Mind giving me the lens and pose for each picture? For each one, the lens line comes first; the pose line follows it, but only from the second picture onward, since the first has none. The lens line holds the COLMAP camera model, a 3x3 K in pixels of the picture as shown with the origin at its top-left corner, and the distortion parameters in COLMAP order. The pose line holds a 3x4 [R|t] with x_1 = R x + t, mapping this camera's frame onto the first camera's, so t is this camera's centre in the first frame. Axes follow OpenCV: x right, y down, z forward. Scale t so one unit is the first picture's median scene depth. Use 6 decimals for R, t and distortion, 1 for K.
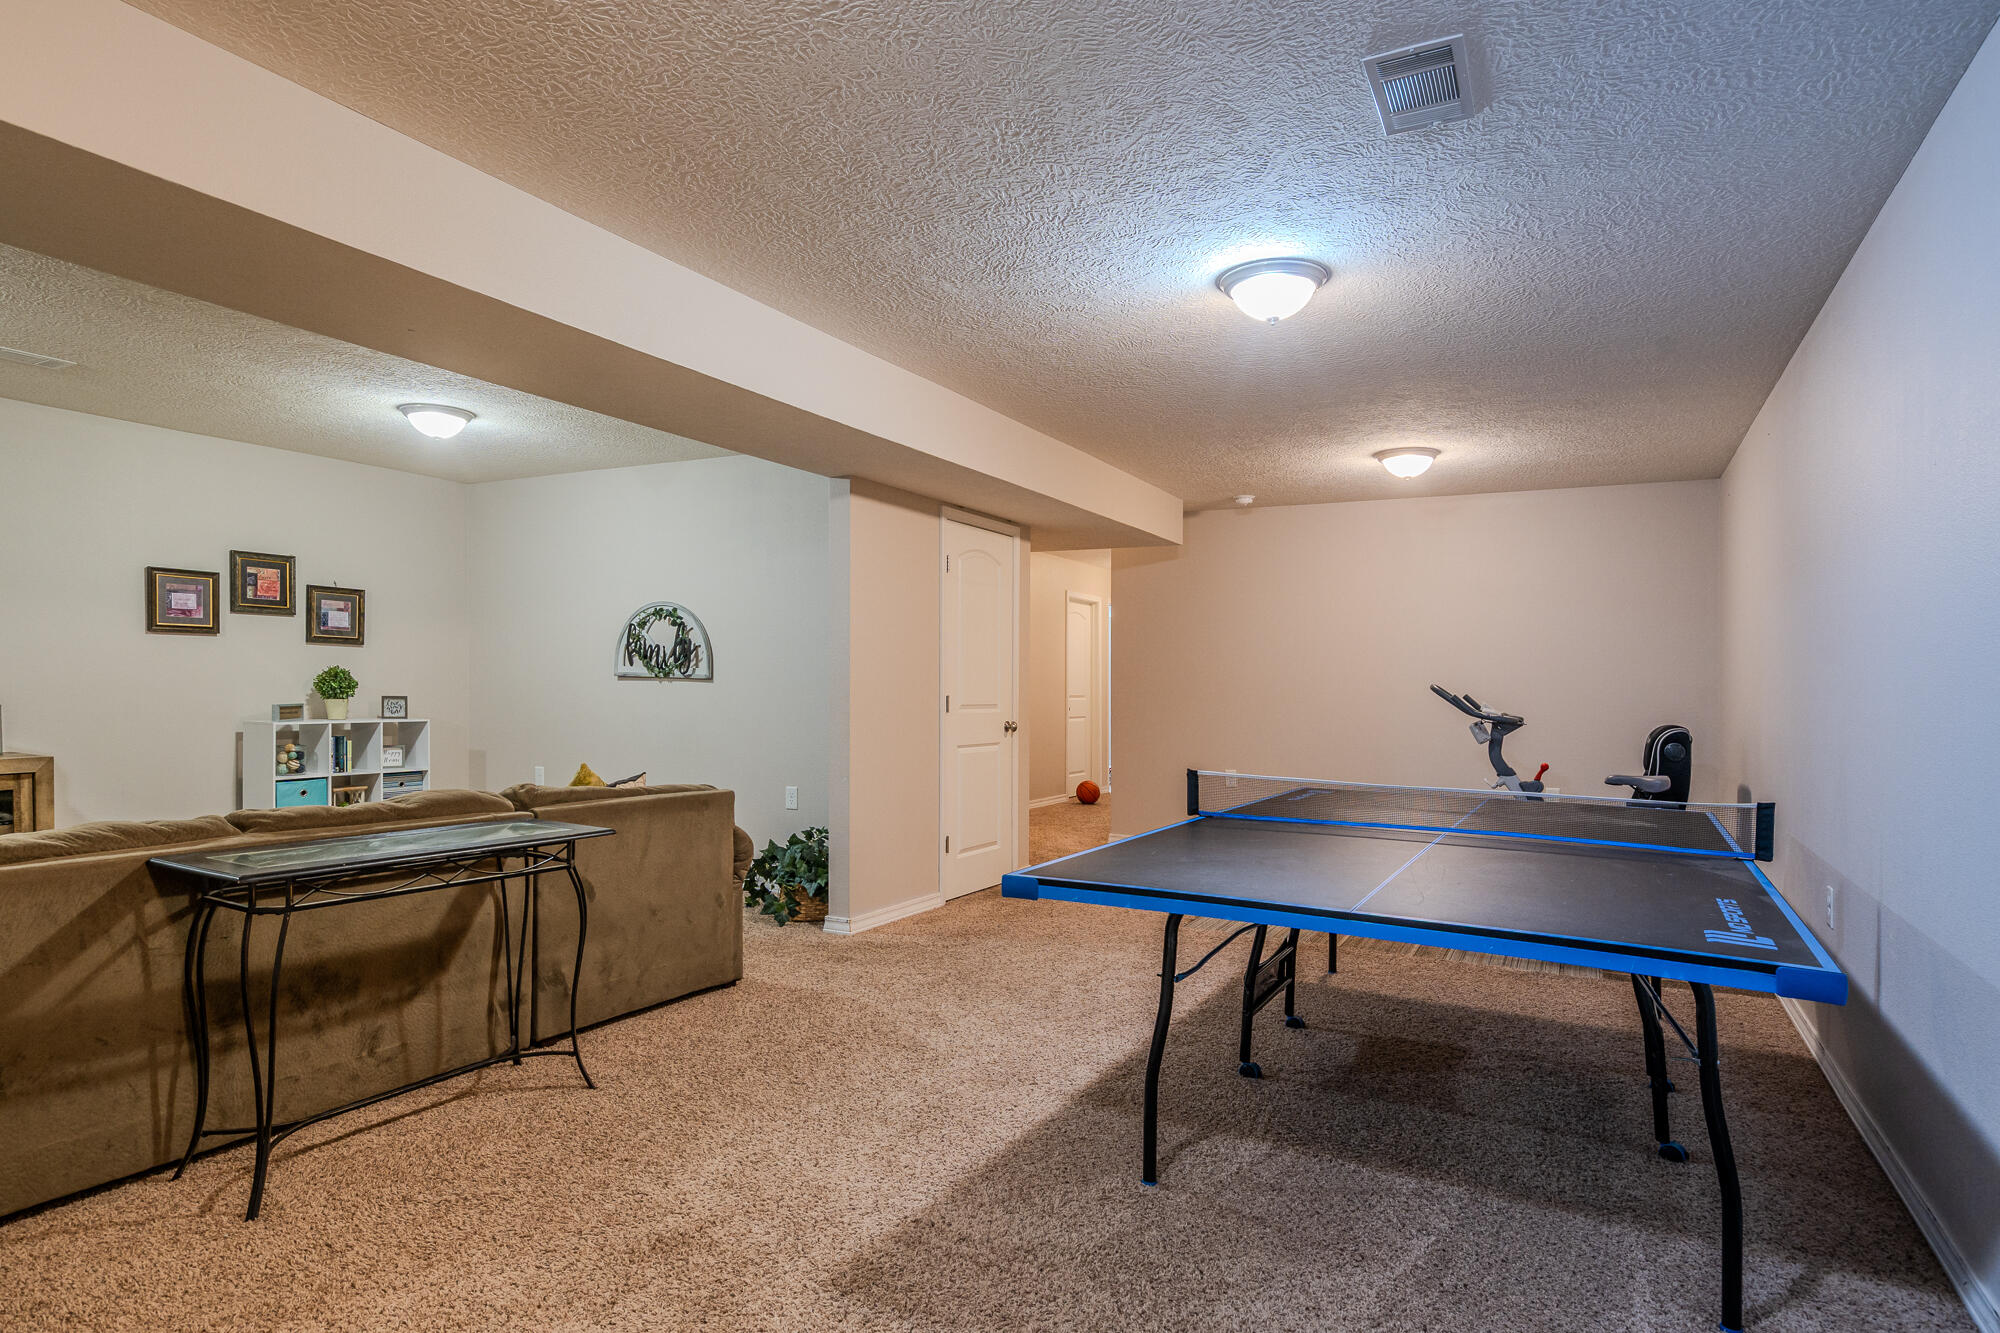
lens RADIAL K [[1120.7, 0, 1001.7], [0, 1120.7, 696.8], [0, 0, 1]] dist [0.001738, 0.000574]
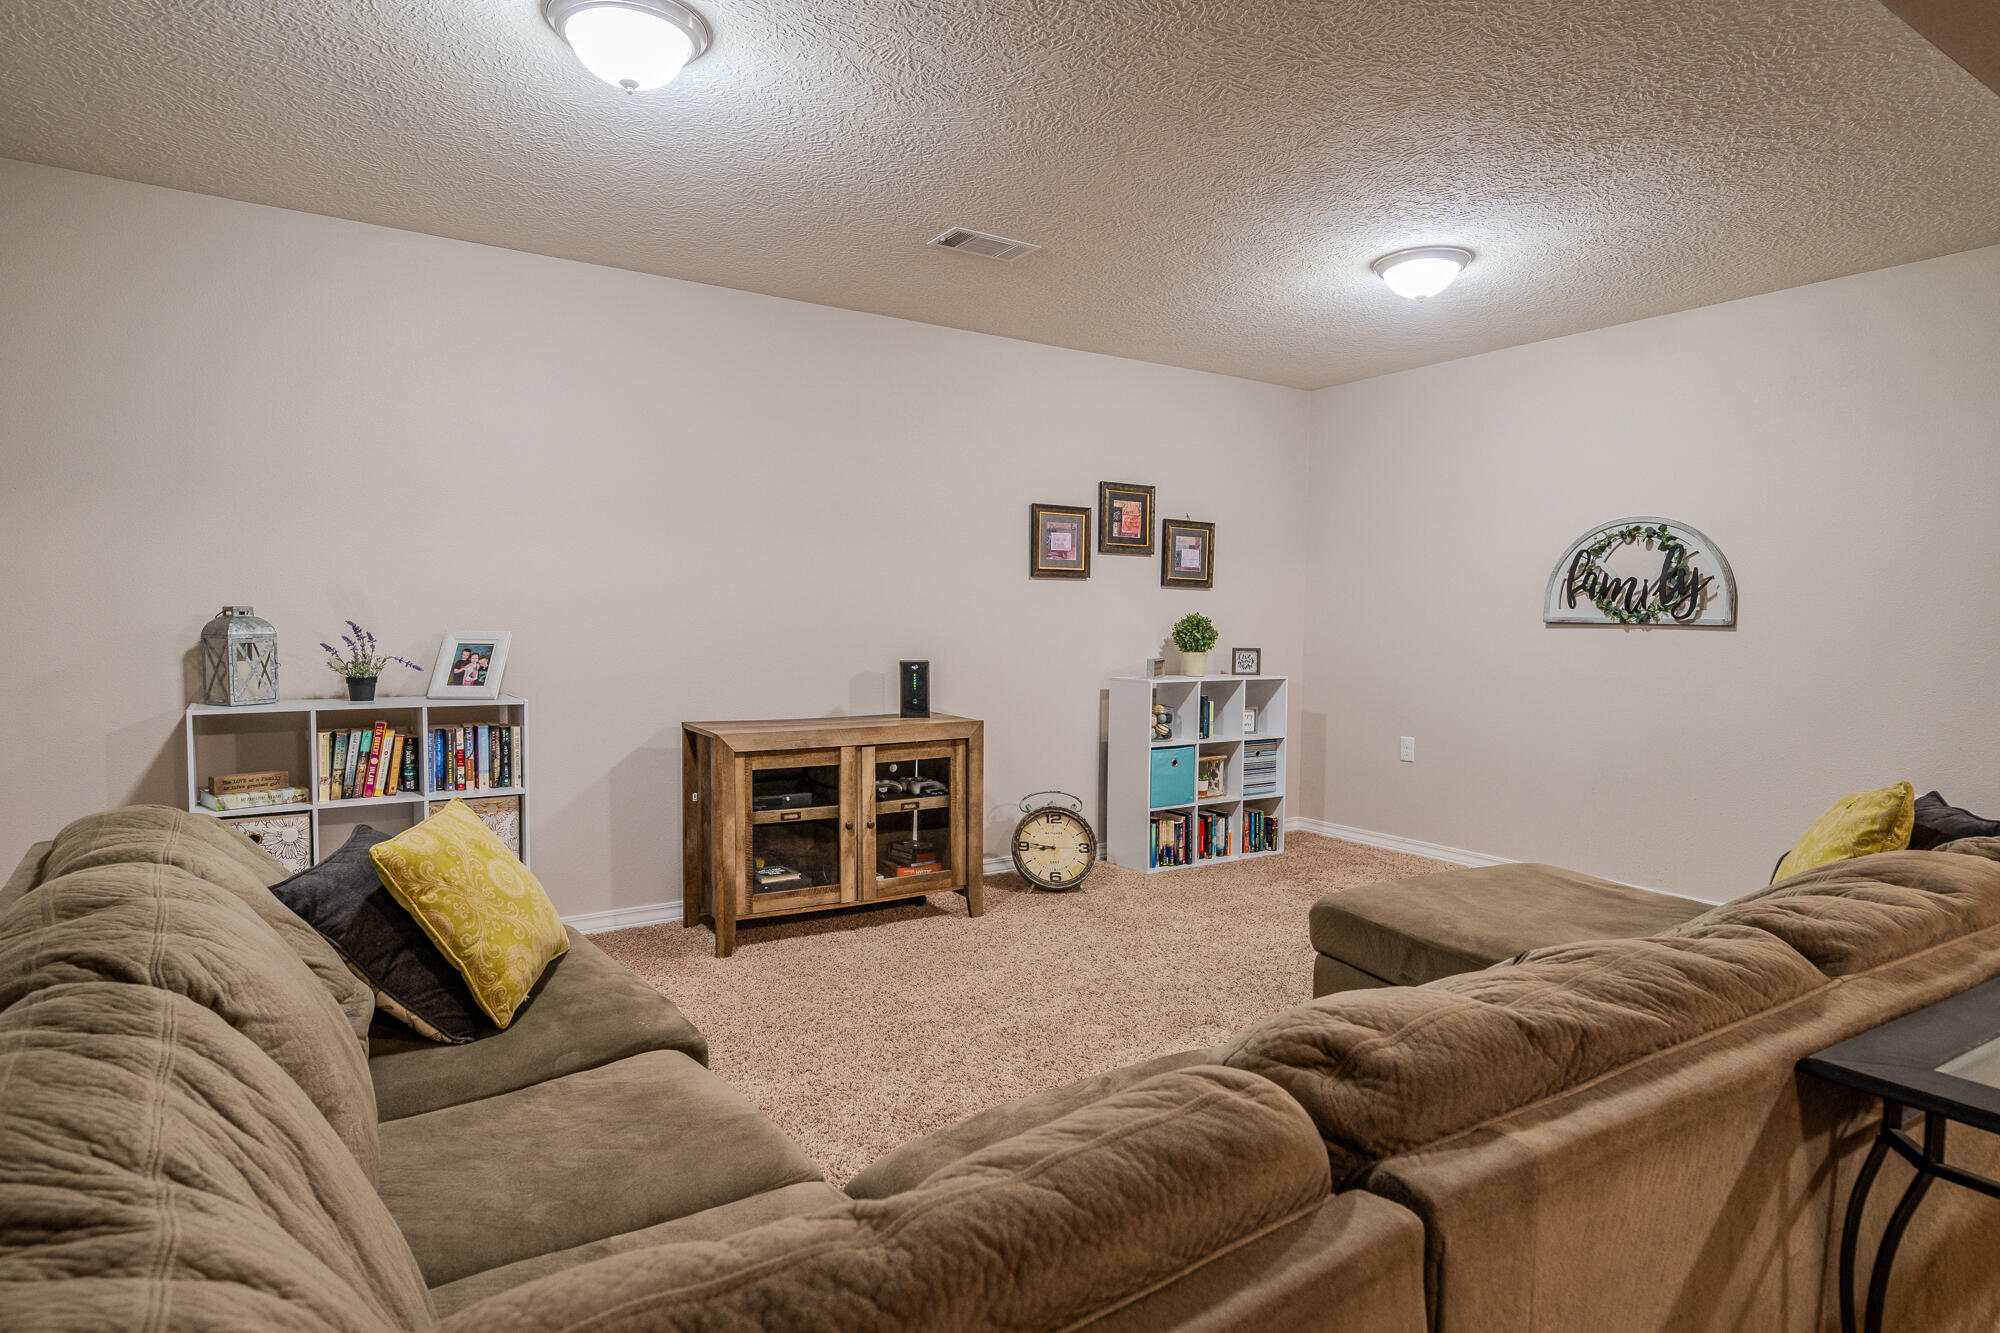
lens RADIAL K [[1114.1, 0, 1000.0], [0, 1114.1, 666.5], [0, 0, 1]] dist [0.001575, 0.000399]
pose [[0.879576, 0.011161, -0.475628, -0.328190], [0.000482, 0.999703, 0.024351, -0.007795], [0.475759, -0.021648, 0.879309, 0.189751]]
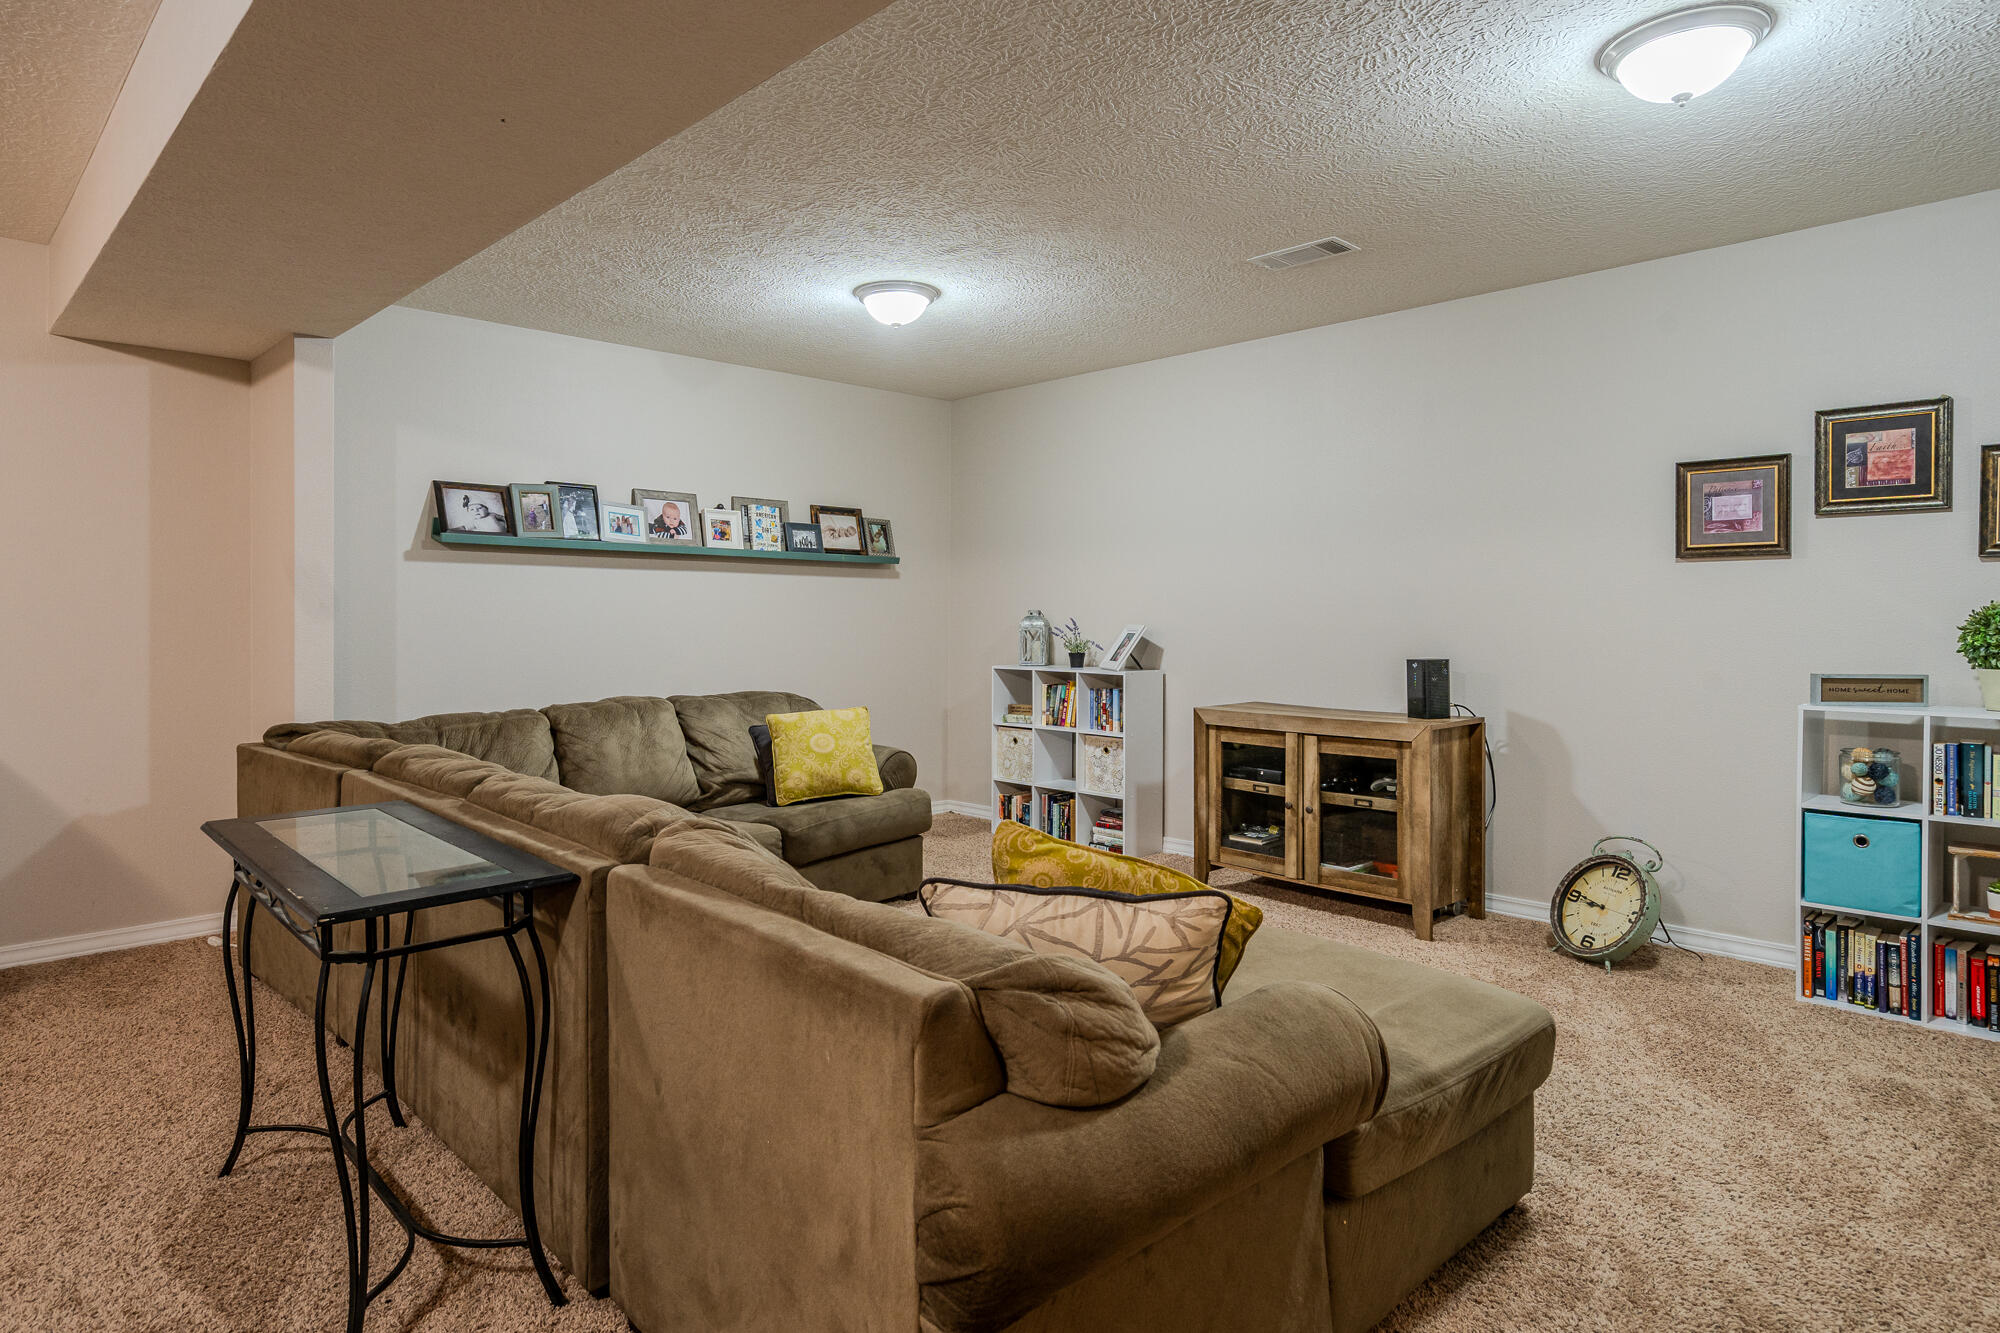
lens RADIAL K [[1129.9, 0, 996.3], [0, 1129.9, 621.3], [0, 0, 1]] dist [0.005006, 0.001976]
pose [[-0.304437, -0.011401, -0.952464, 0.014184], [-0.018607, 0.999809, -0.006020, -0.007926], [0.952351, 0.015889, -0.304591, 0.741829]]
